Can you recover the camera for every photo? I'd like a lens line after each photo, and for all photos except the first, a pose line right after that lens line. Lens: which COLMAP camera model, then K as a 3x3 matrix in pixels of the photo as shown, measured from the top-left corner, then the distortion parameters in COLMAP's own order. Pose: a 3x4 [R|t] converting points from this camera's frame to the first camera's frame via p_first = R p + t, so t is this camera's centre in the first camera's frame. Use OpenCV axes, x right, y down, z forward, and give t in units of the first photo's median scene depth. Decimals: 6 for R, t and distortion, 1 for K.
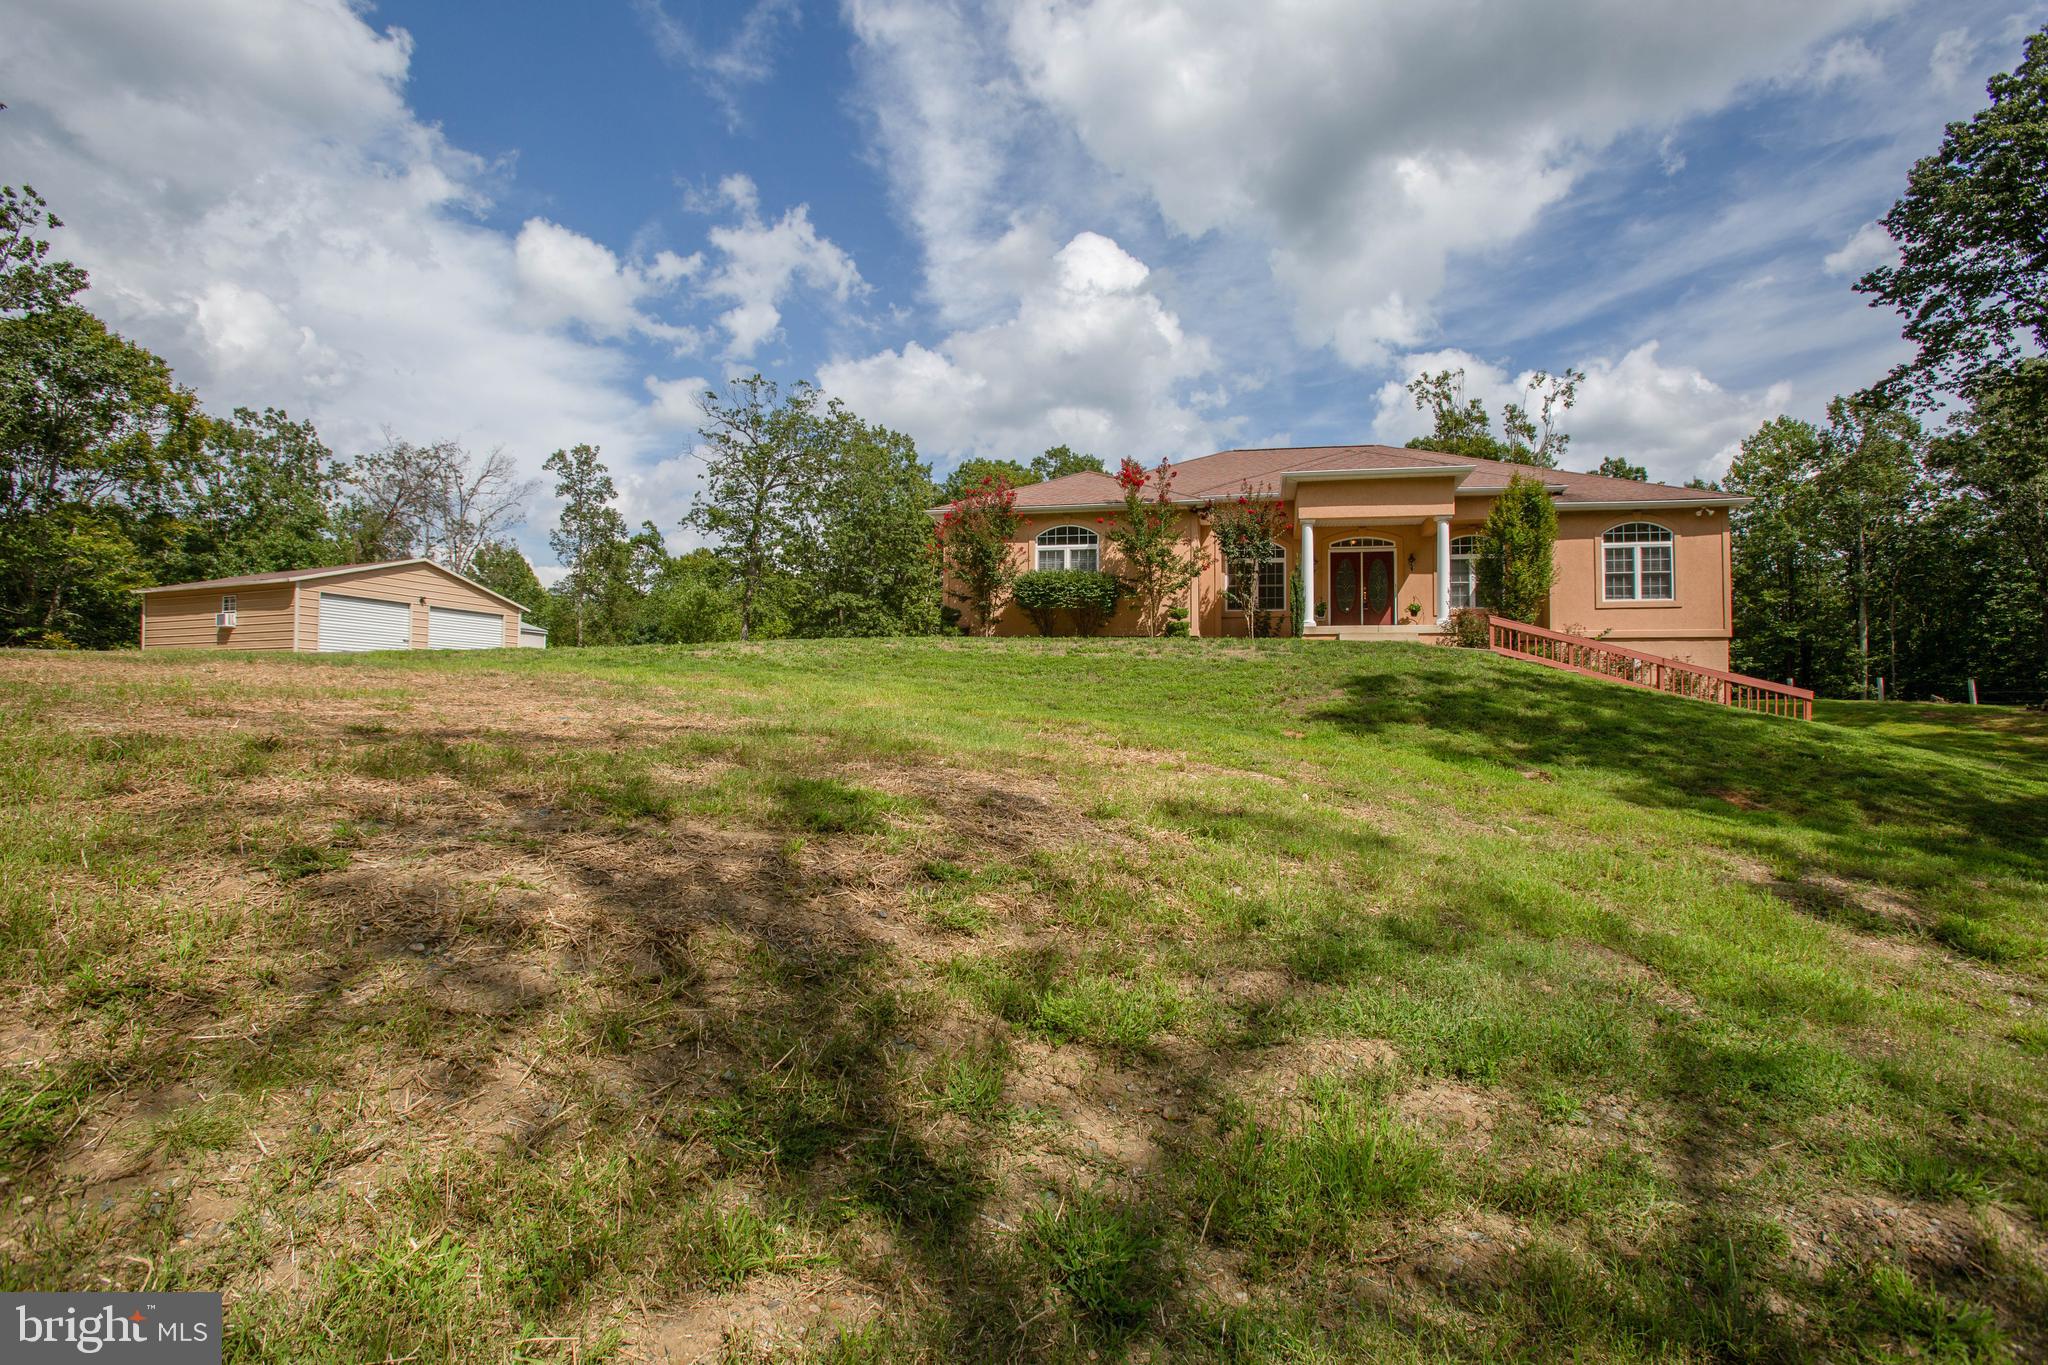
lens RADIAL K [[943.0, 0, 1029.3], [0, 943.0, 703.5], [0, 0, 1]] dist [-0.061858, 0.018418]
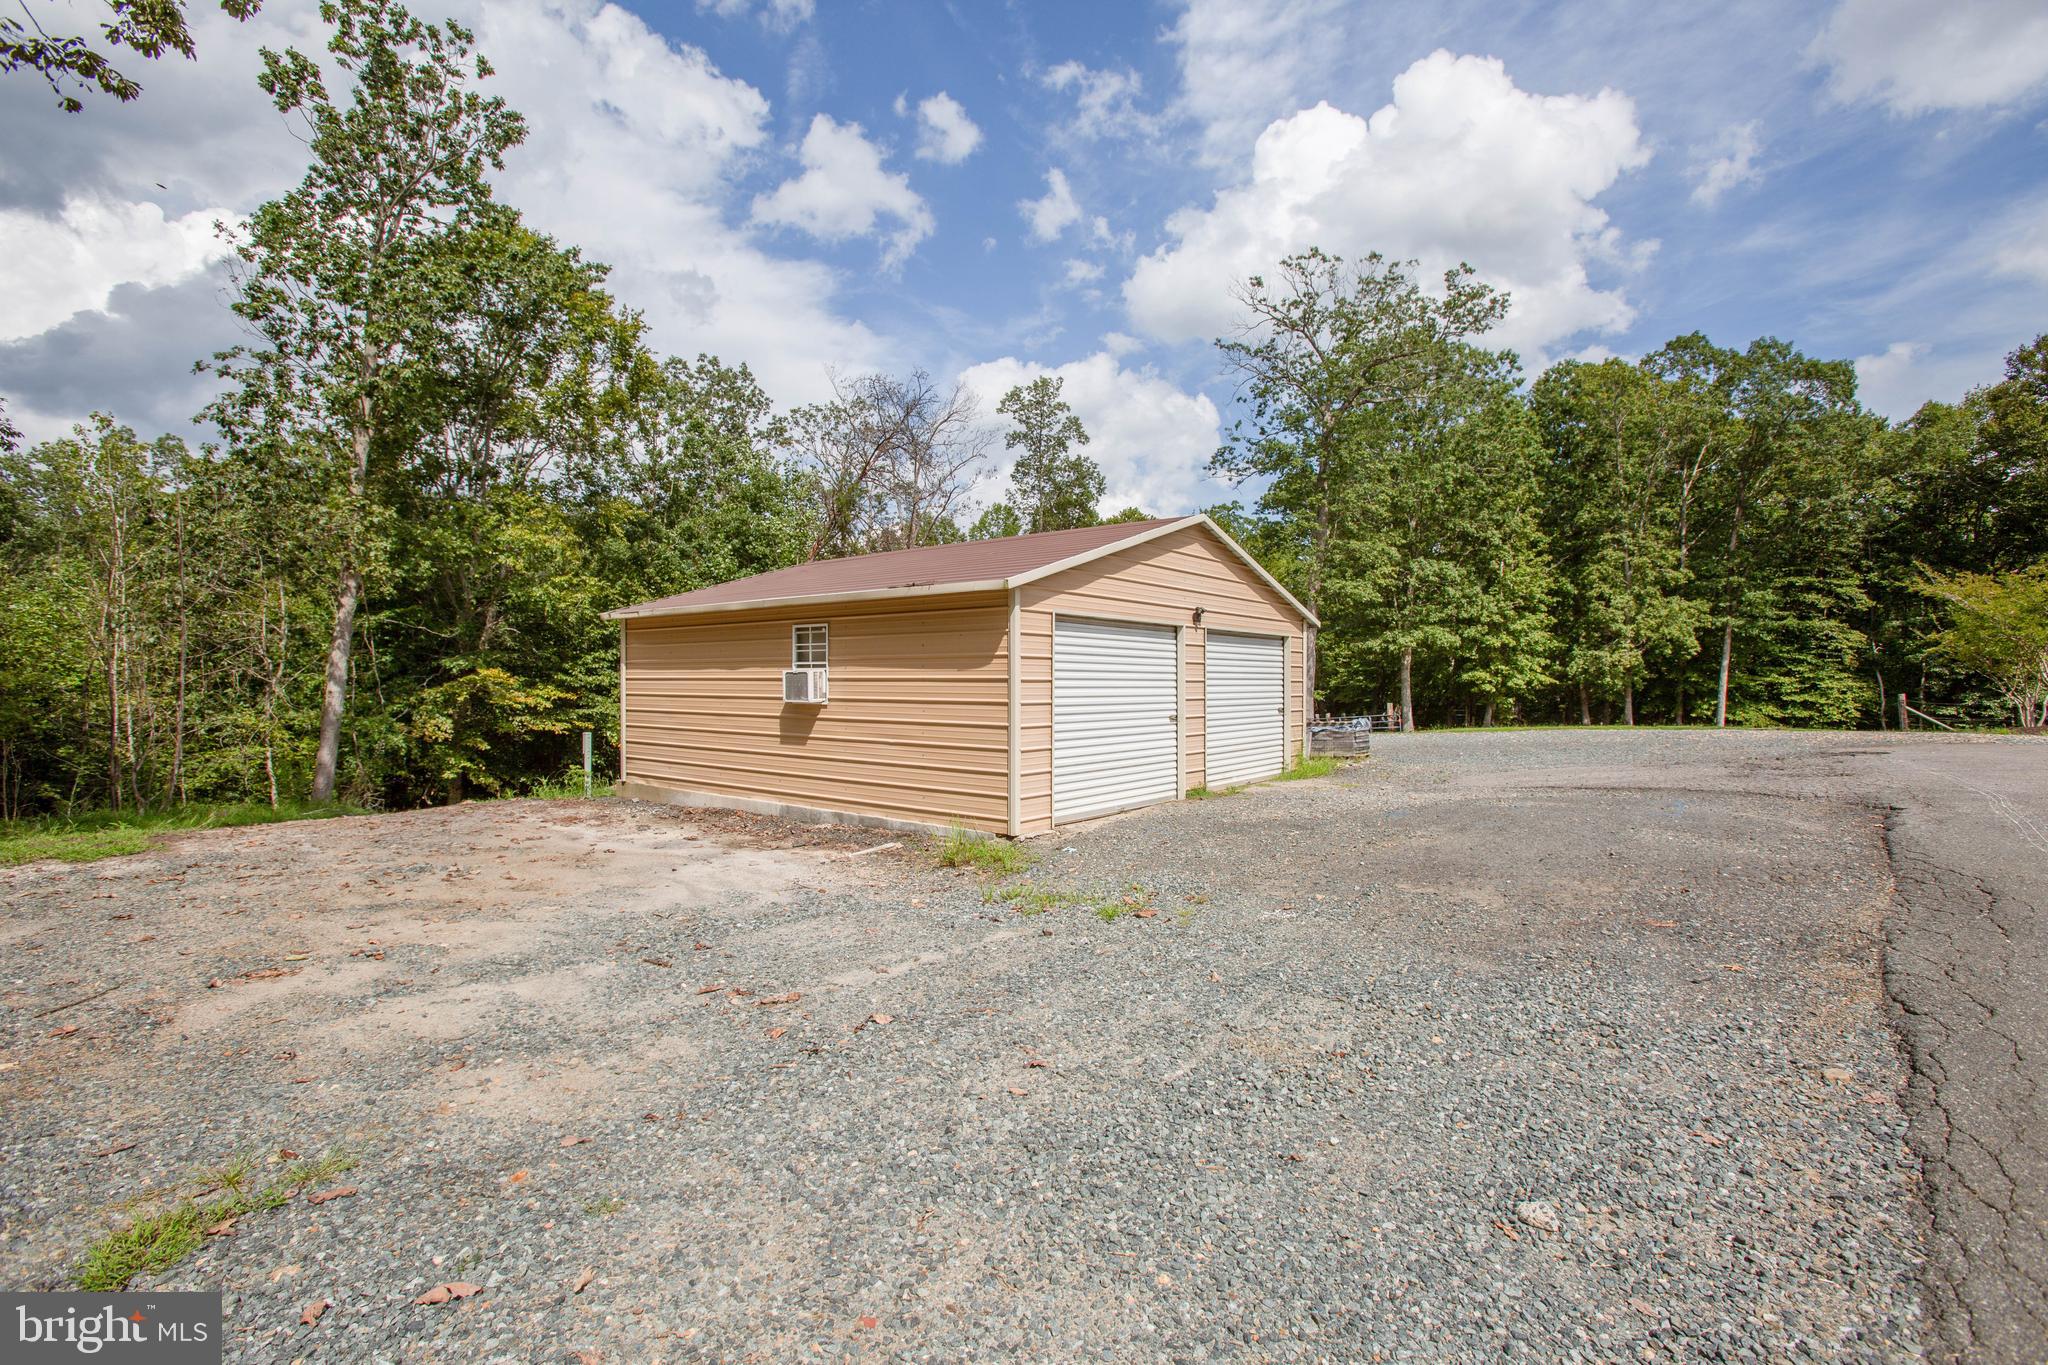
lens RADIAL K [[957.1, 0, 1009.0], [0, 957.1, 688.2], [0, 0, 1]] dist [-0.079088, 0.033180]
pose [[0.945975, -0.001393, -0.324238, -0.334826], [0.008717, 0.999739, 0.021139, -0.049977], [0.324123, -0.022824, 0.945739, 0.316932]]
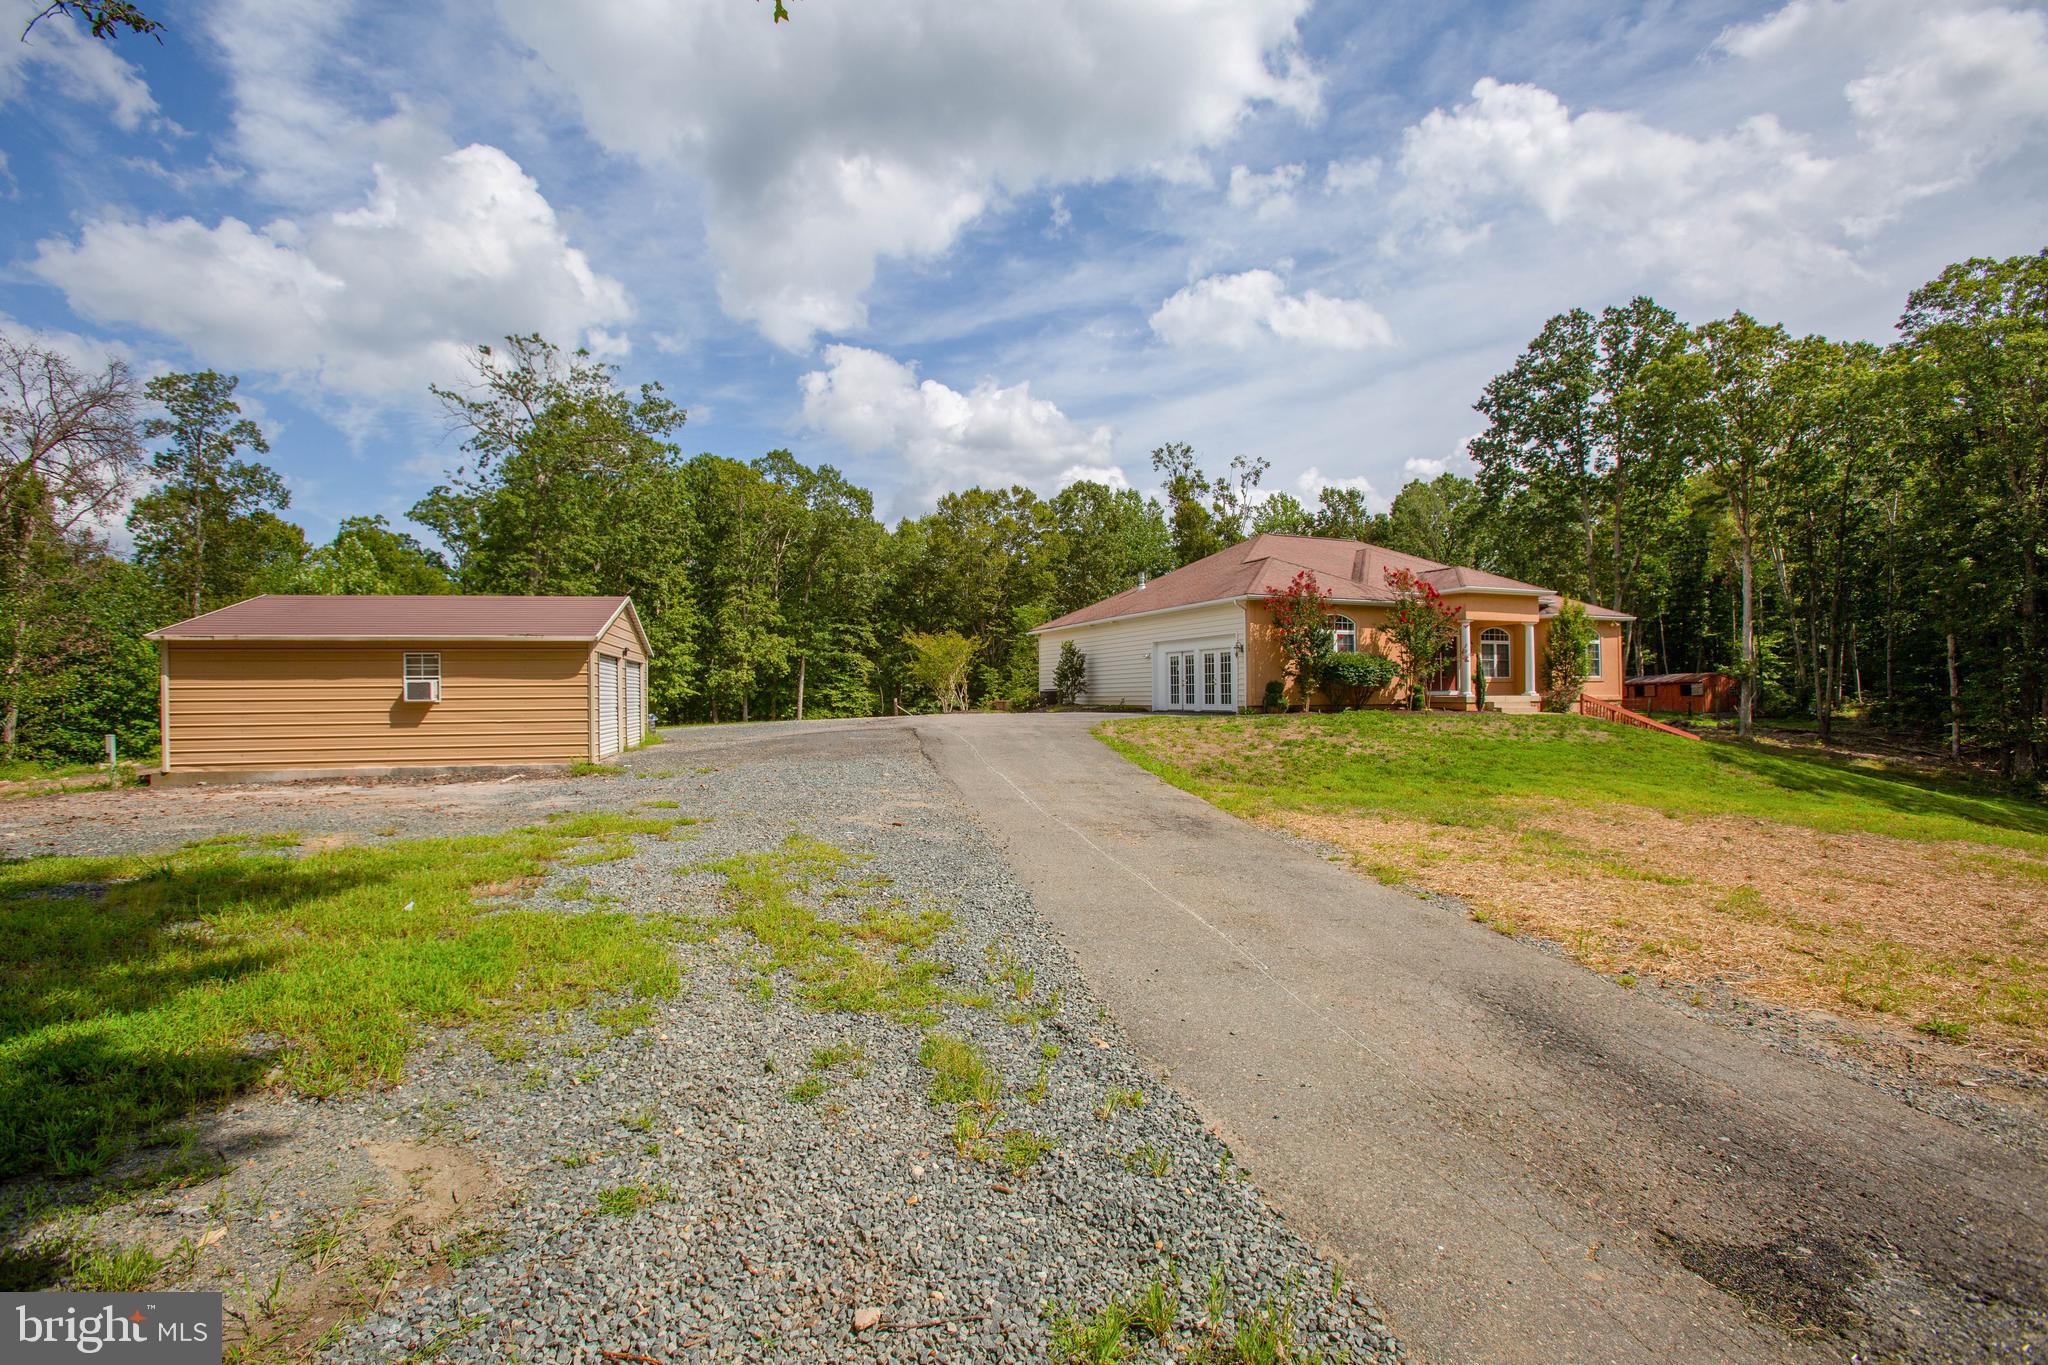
lens RADIAL K [[957.1, 0, 1009.0], [0, 957.1, 688.2], [0, 0, 1]] dist [-0.079088, 0.033180]
pose [[0.838112, -0.001172, 0.545496, -0.473742], [-0.003829, 0.999960, 0.008031, -0.050797], [-0.545484, -0.008819, 0.838075, 0.072967]]
